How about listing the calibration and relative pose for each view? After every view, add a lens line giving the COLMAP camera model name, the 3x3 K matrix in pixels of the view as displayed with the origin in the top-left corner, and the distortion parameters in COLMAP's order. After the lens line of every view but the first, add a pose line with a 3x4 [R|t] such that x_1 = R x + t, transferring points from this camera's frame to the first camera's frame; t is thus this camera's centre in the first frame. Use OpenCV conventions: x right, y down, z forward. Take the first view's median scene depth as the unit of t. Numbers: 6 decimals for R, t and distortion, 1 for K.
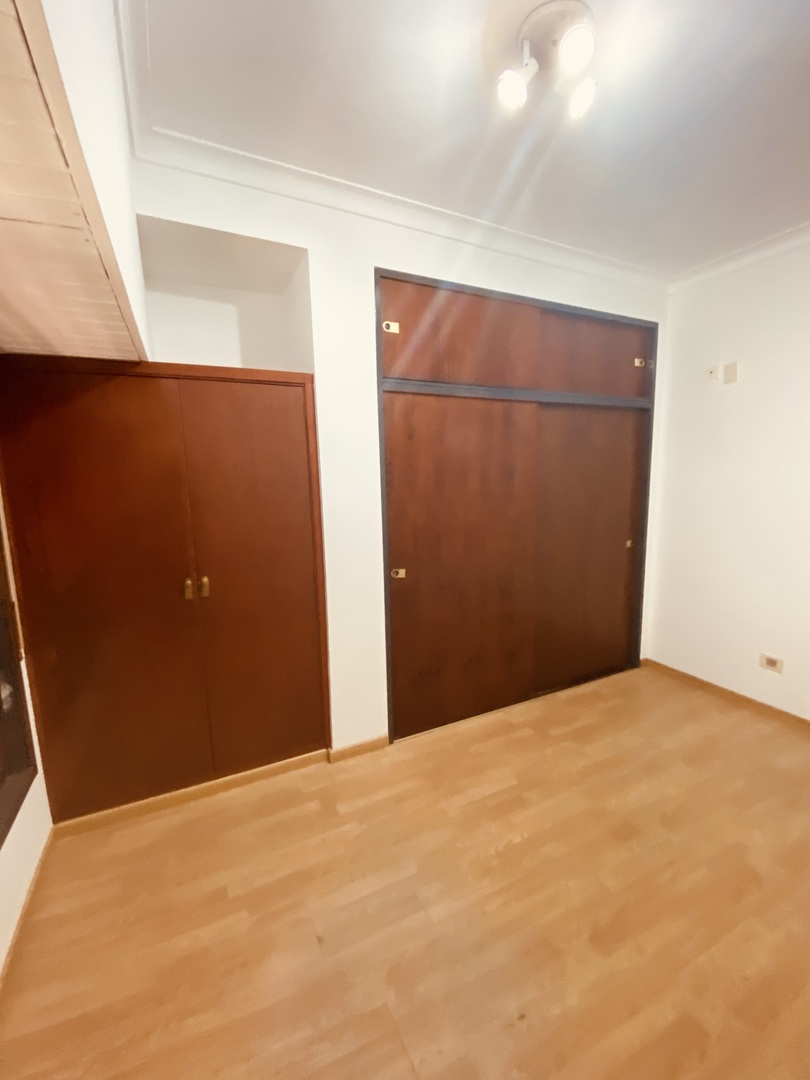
lens RADIAL K [[441.9, 0, 405.2], [0, 441.9, 537.4], [0, 0, 1]] dist [-0.008172, -0.009522]
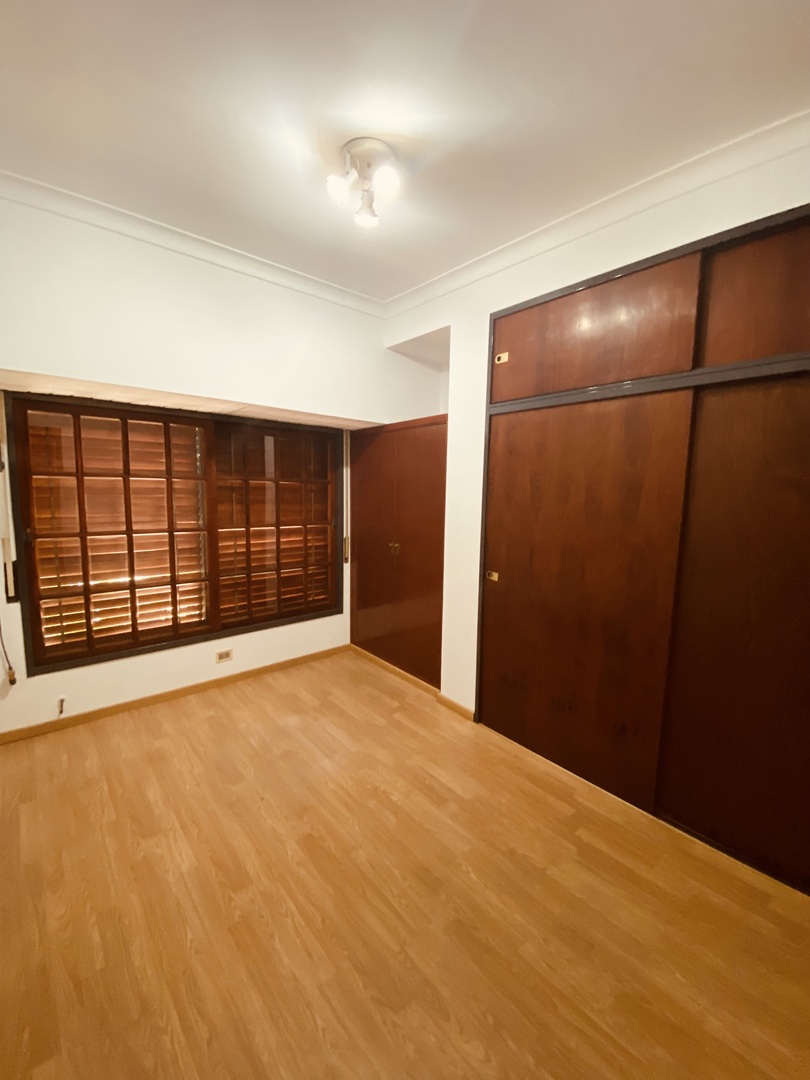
lens RADIAL K [[441.9, 0, 400.8], [0, 441.9, 533.8], [0, 0, 1]] dist [-0.008172, -0.009522]
pose [[0.235129, 0.131157, -0.963074, 1.161033], [-0.152105, 0.983611, 0.096818, -0.110728], [0.959989, 0.123724, 0.251225, 0.565601]]
